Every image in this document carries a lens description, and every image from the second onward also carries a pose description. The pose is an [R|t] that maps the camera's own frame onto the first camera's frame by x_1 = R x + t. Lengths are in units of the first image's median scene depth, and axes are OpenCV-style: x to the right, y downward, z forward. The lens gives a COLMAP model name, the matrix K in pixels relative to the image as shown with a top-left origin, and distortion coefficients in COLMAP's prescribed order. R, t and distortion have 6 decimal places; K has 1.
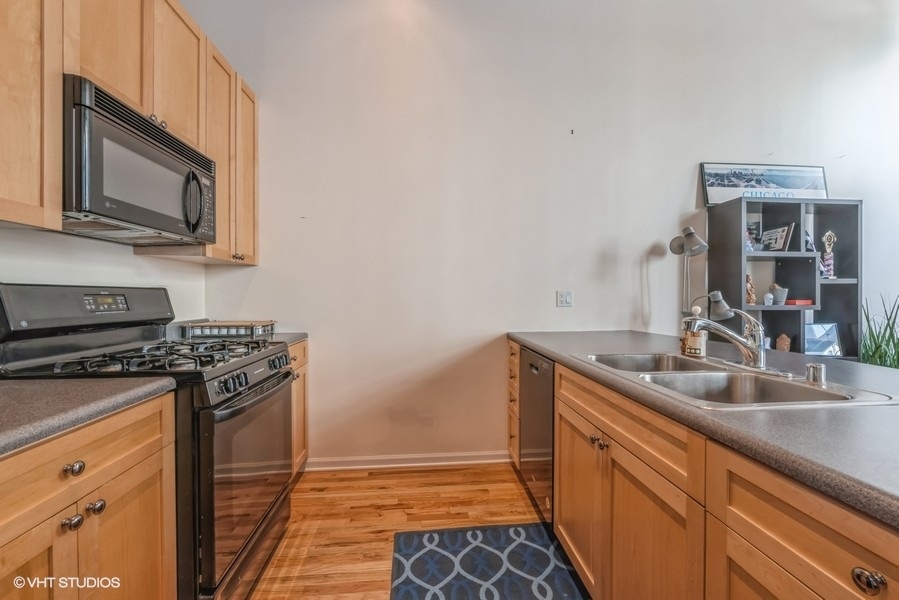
lens RADIAL K [[396.9, 0, 452.3], [0, 396.9, 296.8], [0, 0, 1]] dist [-0.001448, -0.000205]
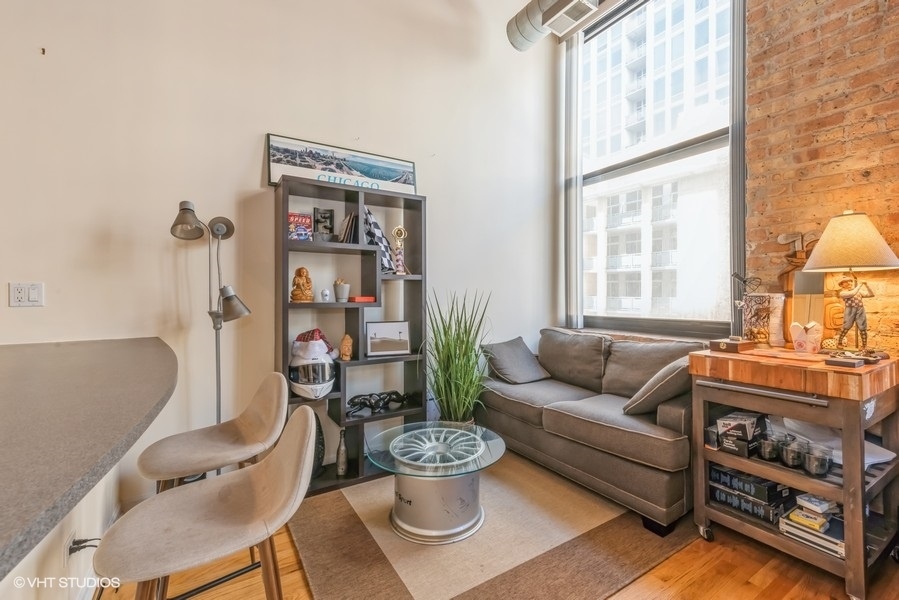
lens RADIAL K [[396.9, 0, 453.8], [0, 396.9, 288.9], [0, 0, 1]] dist [-0.001448, -0.000205]
pose [[0.891424, 0.008667, 0.453088, 0.603289], [-0.004321, 0.999934, -0.010626, -0.001195], [-0.453150, 0.007515, 0.891403, 0.074058]]
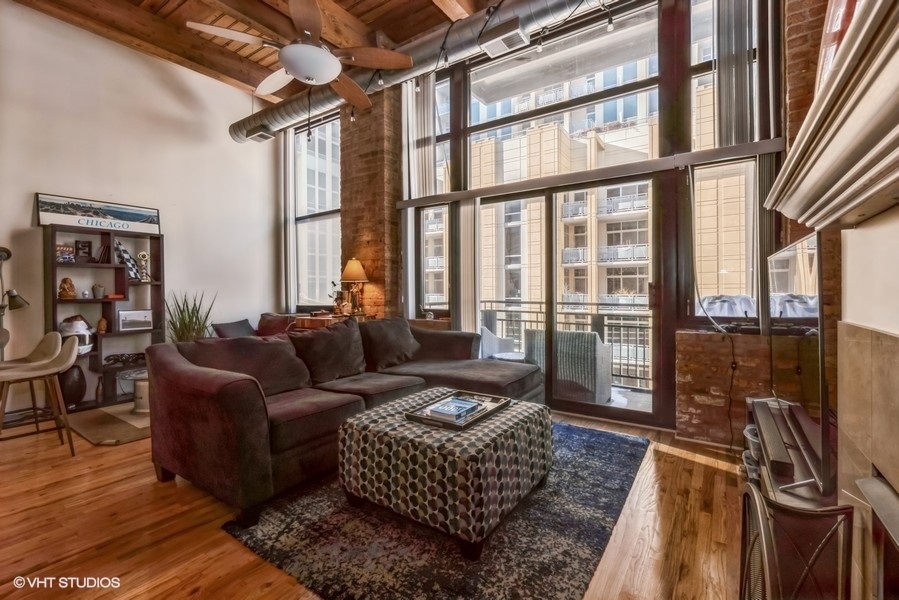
lens RADIAL K [[396.9, 0, 461.3], [0, 396.9, 290.1], [0, 0, 1]] dist [-0.001448, -0.000205]
pose [[0.615191, -0.002249, 0.788375, 0.457995], [0.006906, 0.999973, -0.002536, 0.002215], [-0.788348, 0.007005, 0.615189, -0.941506]]
